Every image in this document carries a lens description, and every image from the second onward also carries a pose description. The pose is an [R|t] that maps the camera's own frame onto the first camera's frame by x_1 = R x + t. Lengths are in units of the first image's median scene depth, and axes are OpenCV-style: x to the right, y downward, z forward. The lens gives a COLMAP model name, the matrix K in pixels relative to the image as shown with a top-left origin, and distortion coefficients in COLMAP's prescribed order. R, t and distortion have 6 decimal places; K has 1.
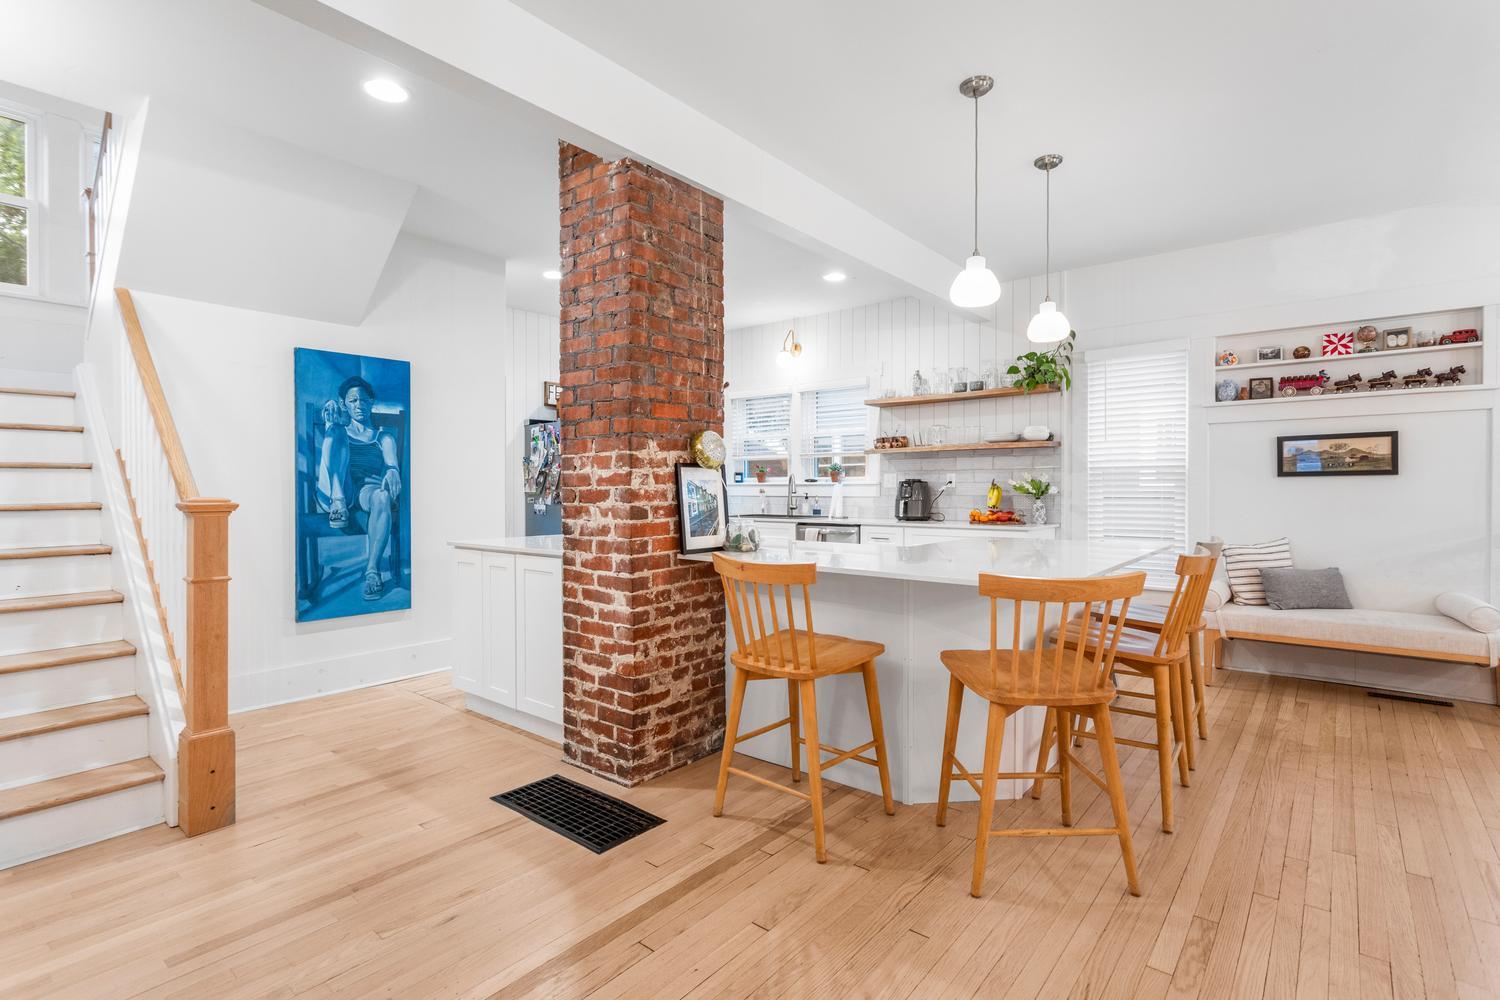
lens RADIAL K [[718.2, 0, 748.5], [0, 718.2, 494.5], [0, 0, 1]] dist [0.000046, 0.001558]
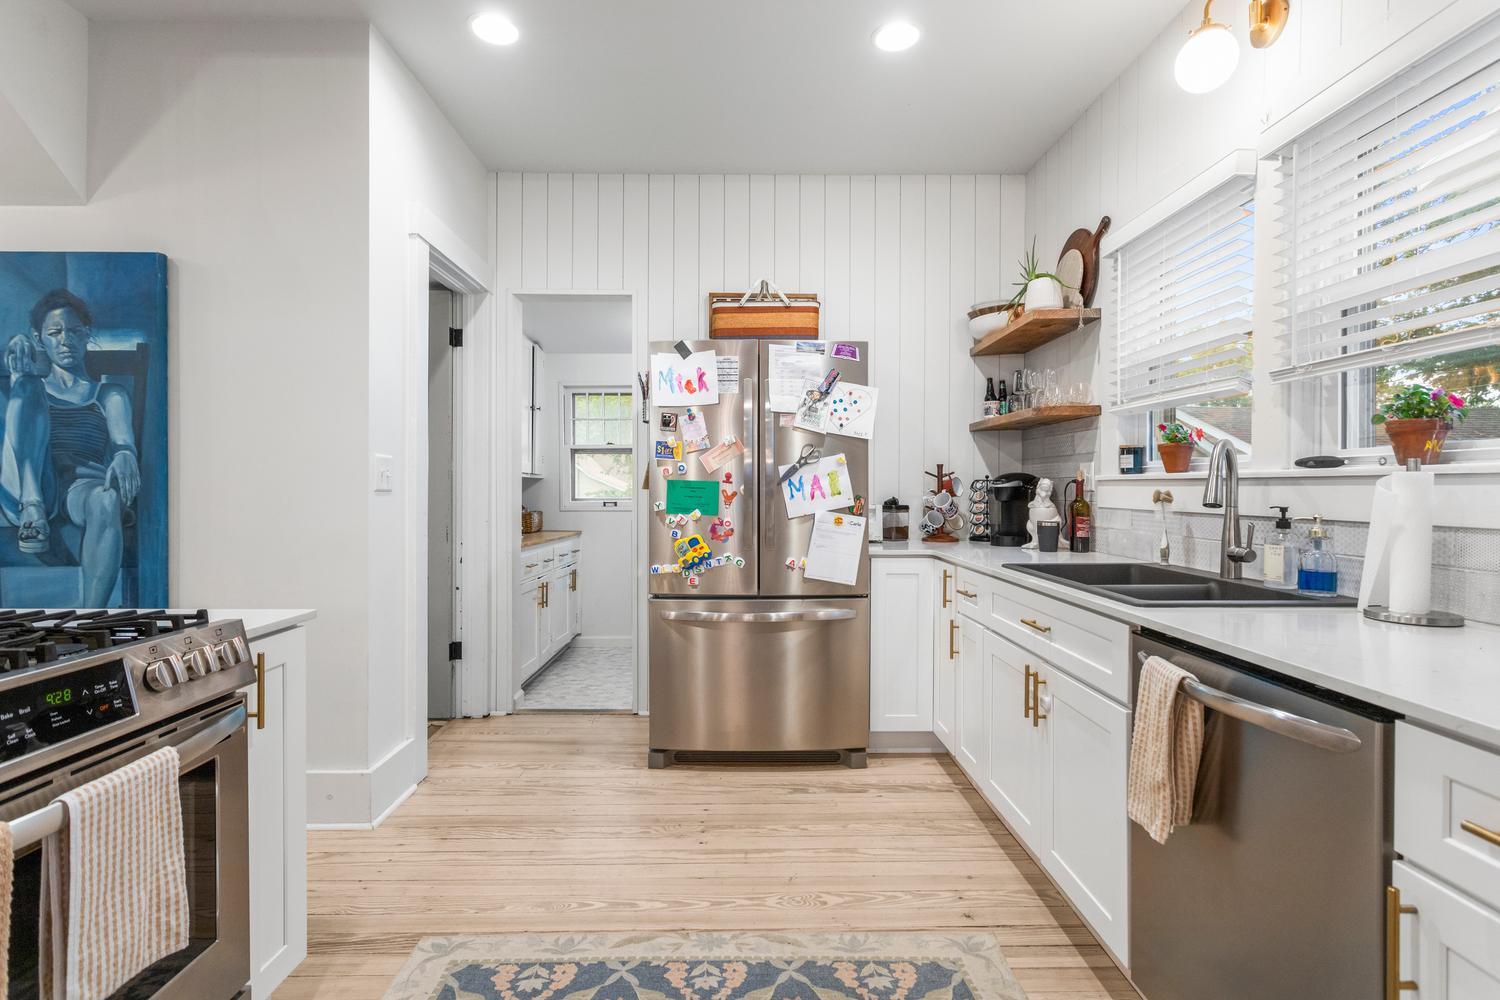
lens RADIAL K [[718.2, 0, 748.5], [0, 718.2, 494.5], [0, 0, 1]] dist [0.000046, 0.001558]
pose [[0.649027, 0.010223, -0.760697, 0.346181], [-0.010645, 0.999934, 0.004356, -0.013190], [0.760691, 0.005271, 0.649093, 1.463526]]
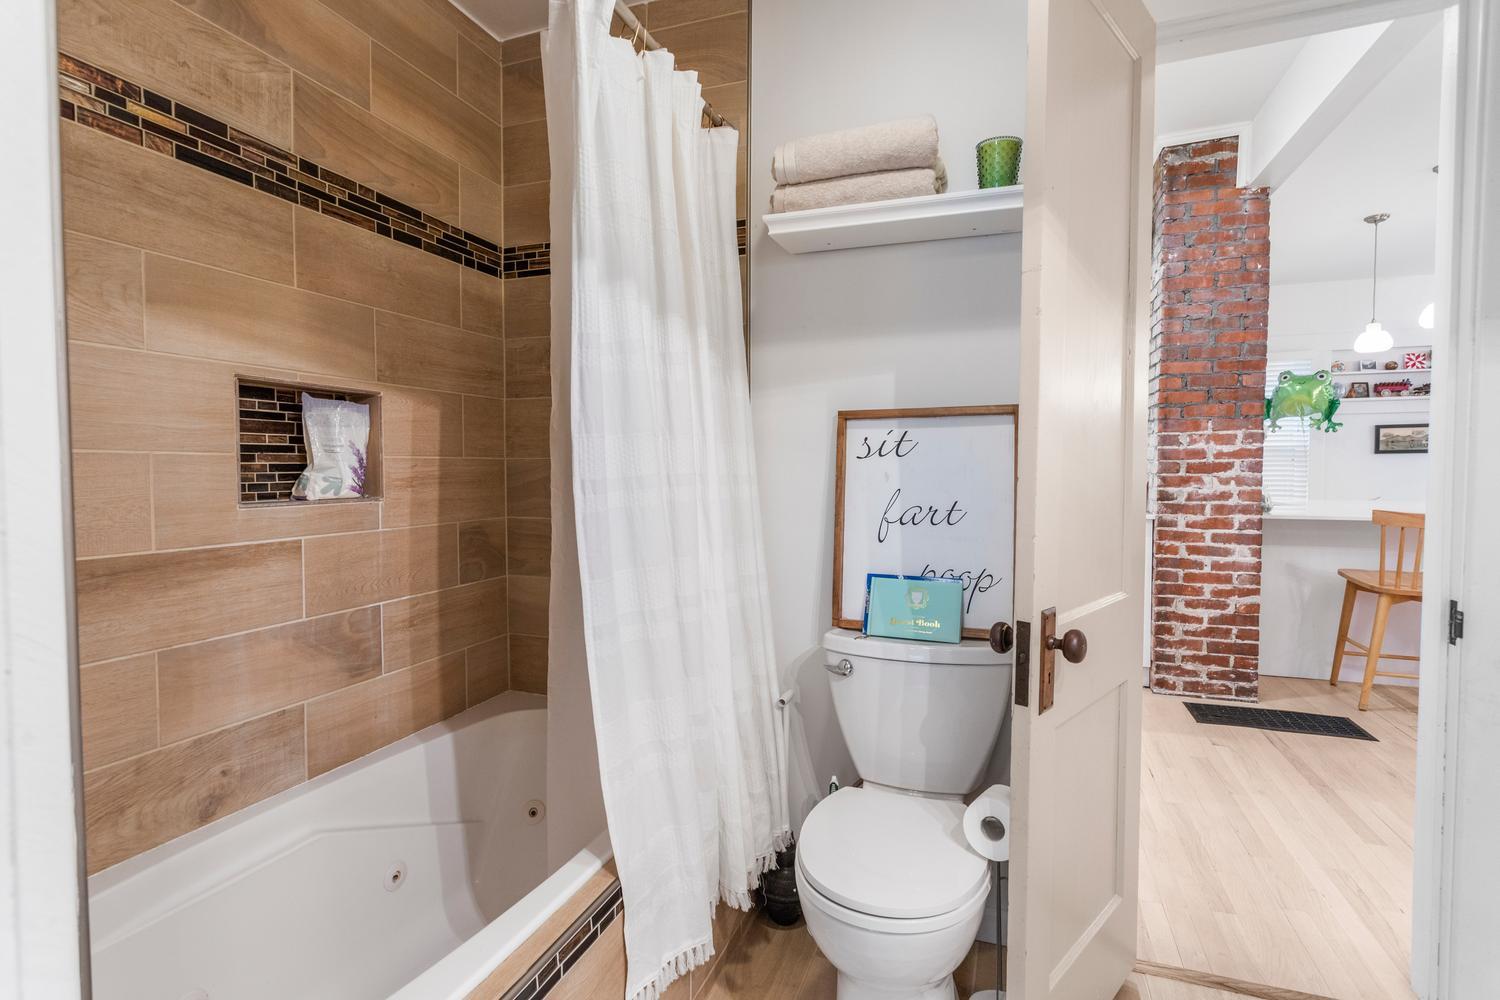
lens RADIAL K [[718.2, 0, 748.5], [0, 718.2, 494.5], [0, 0, 1]] dist [0.000046, 0.001558]
pose [[0.942501, -0.015628, 0.333839, -1.315472], [0.005266, 0.999477, 0.031921, 0.004903], [-0.334163, -0.028328, 0.942090, 0.127927]]
